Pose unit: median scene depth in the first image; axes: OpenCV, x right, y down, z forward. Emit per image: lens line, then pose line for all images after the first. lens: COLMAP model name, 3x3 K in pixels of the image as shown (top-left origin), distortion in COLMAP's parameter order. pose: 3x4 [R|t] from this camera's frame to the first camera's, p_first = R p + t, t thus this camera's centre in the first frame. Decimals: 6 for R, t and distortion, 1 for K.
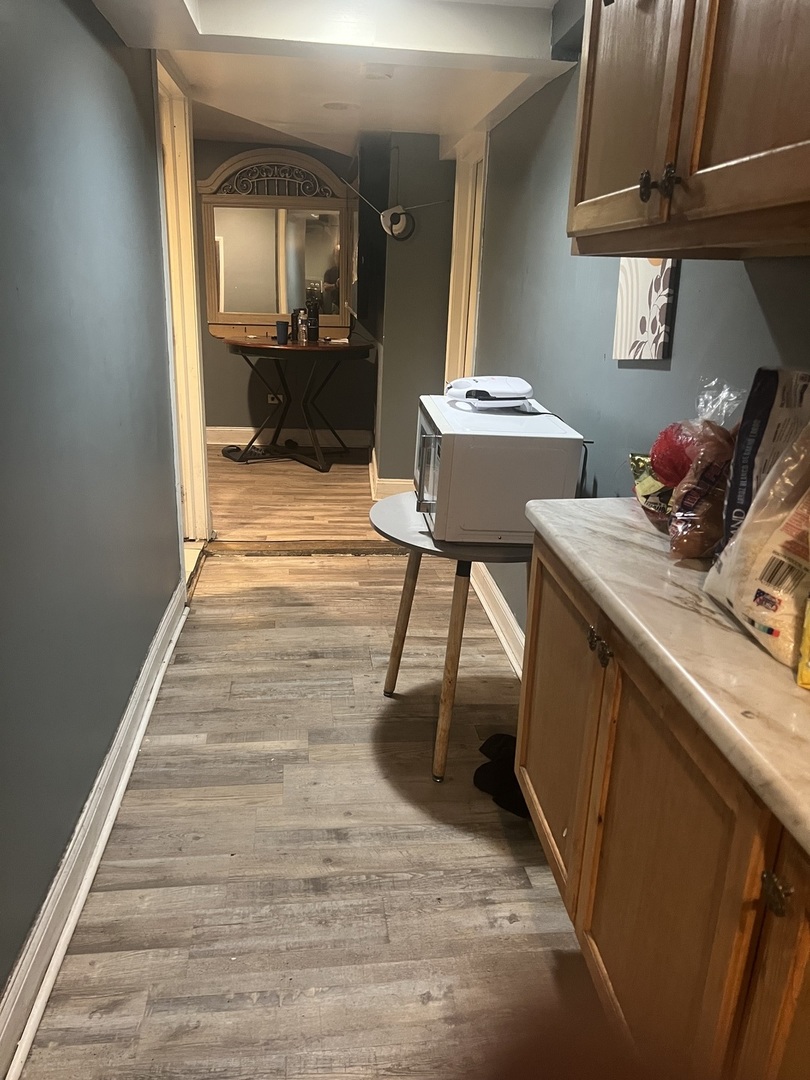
lens RADIAL K [[815.4, 0, 405.8], [0, 815.4, 540.5], [0, 0, 1]] dist [0.058564, -0.067803]
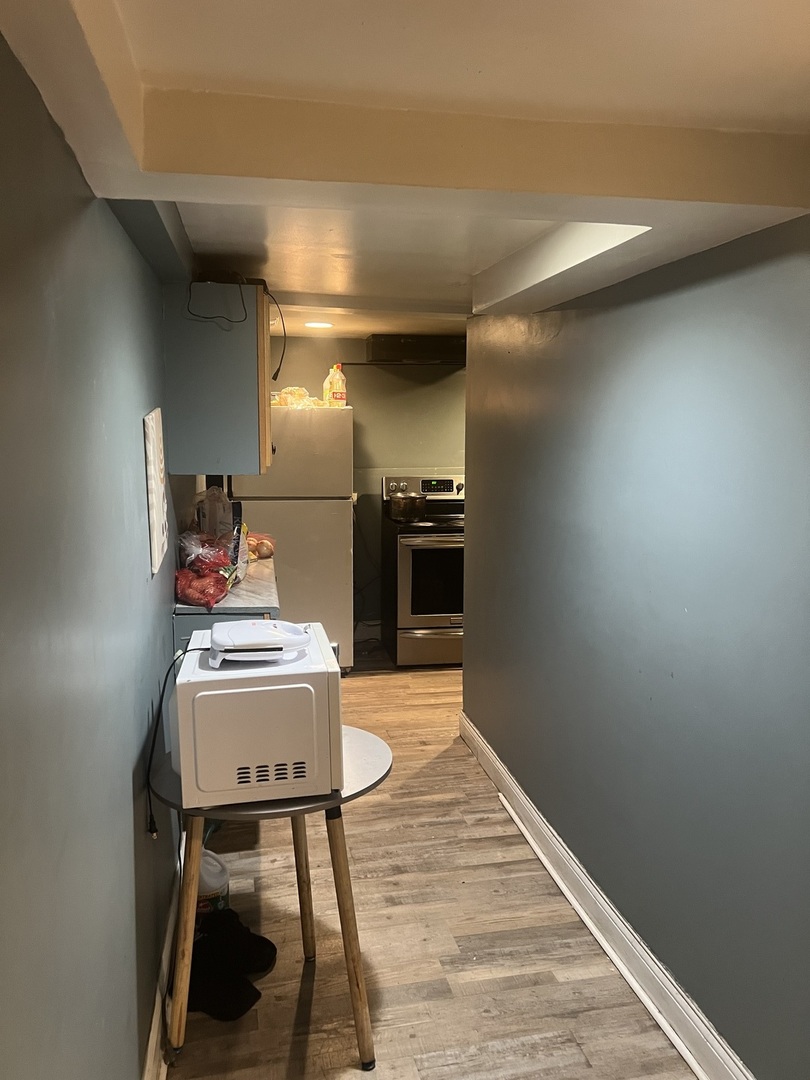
lens RADIAL K [[815.4, 0, 406.8], [0, 815.4, 540.4], [0, 0, 1]] dist [0.058564, -0.067803]
pose [[-0.995112, -0.024143, -0.095755, 0.034351], [-0.063278, 0.900322, 0.430600, -0.718761], [0.075814, 0.434555, -0.897449, 1.924631]]
